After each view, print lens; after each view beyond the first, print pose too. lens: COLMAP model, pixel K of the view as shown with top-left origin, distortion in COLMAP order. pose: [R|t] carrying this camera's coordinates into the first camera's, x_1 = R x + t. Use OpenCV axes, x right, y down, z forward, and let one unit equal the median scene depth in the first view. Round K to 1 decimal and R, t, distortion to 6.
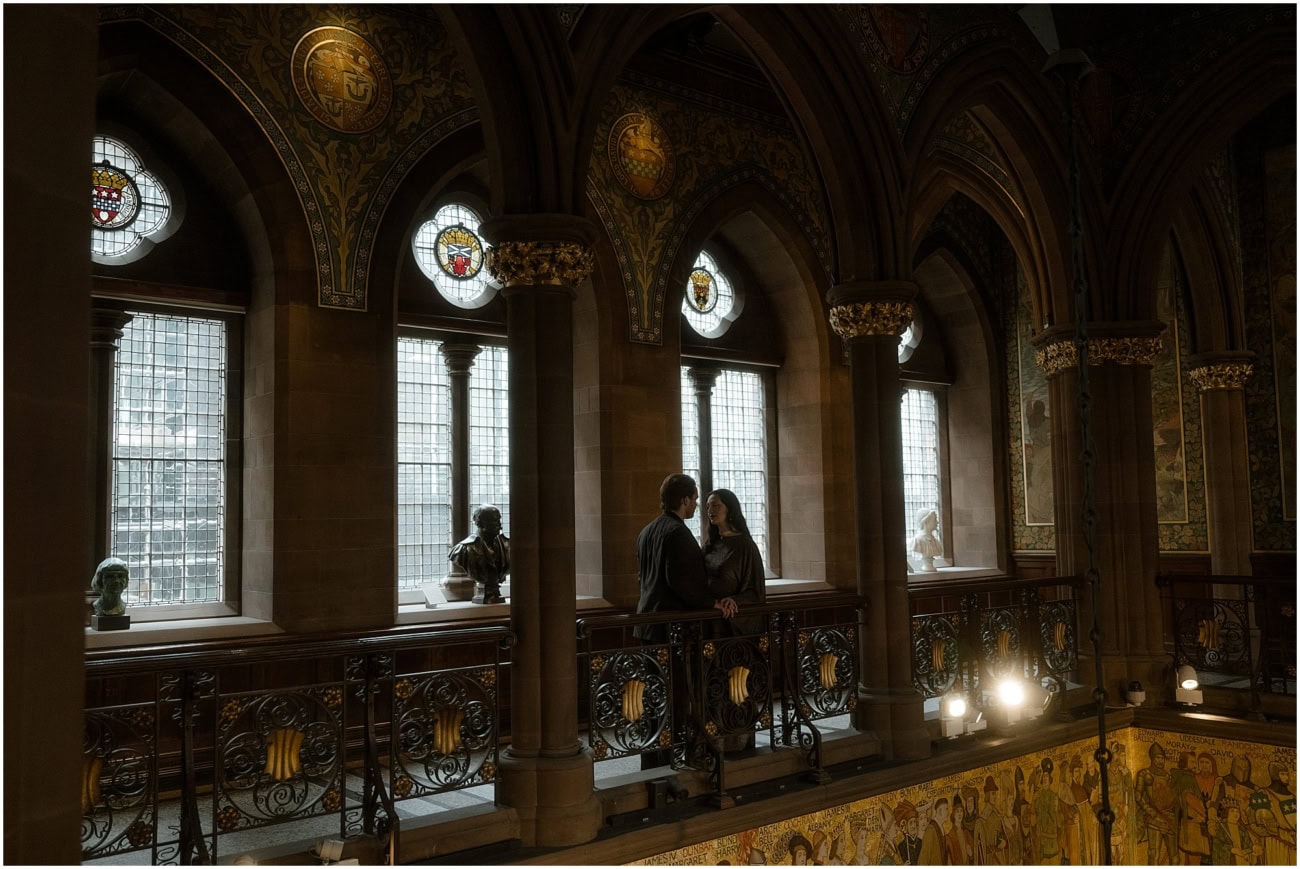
lens RADIAL K [[892.1, 0, 649.6], [0, 892.1, 418.7], [0, 0, 1]] dist [0.003071, 0.000335]
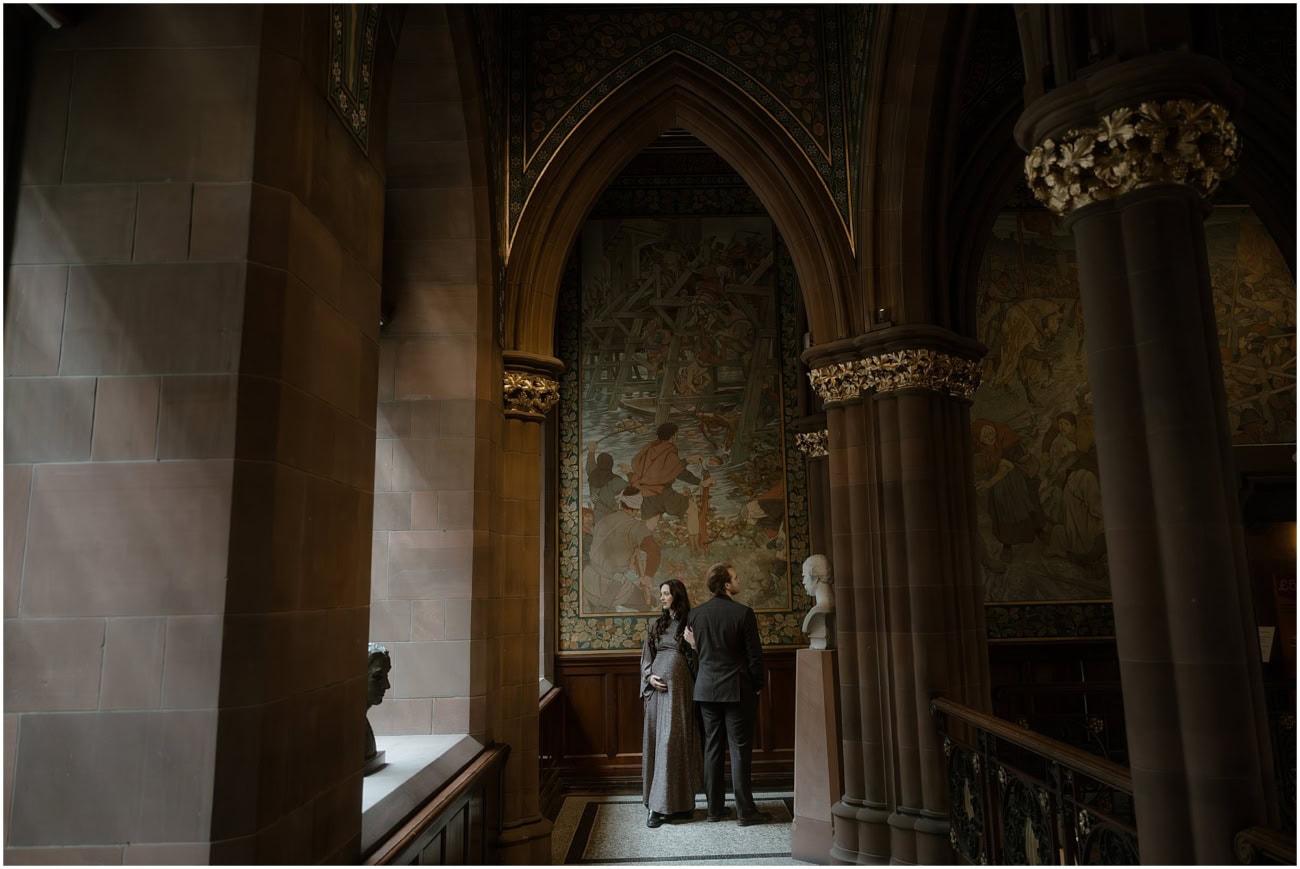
lens RADIAL K [[892.1, 0, 649.6], [0, 892.1, 418.7], [0, 0, 1]] dist [0.003071, 0.000335]
pose [[0.656561, 0.145049, 0.740195, -0.134386], [-0.074763, 0.989018, -0.127492, 0.052767], [-0.750558, 0.028367, 0.660195, 0.522883]]
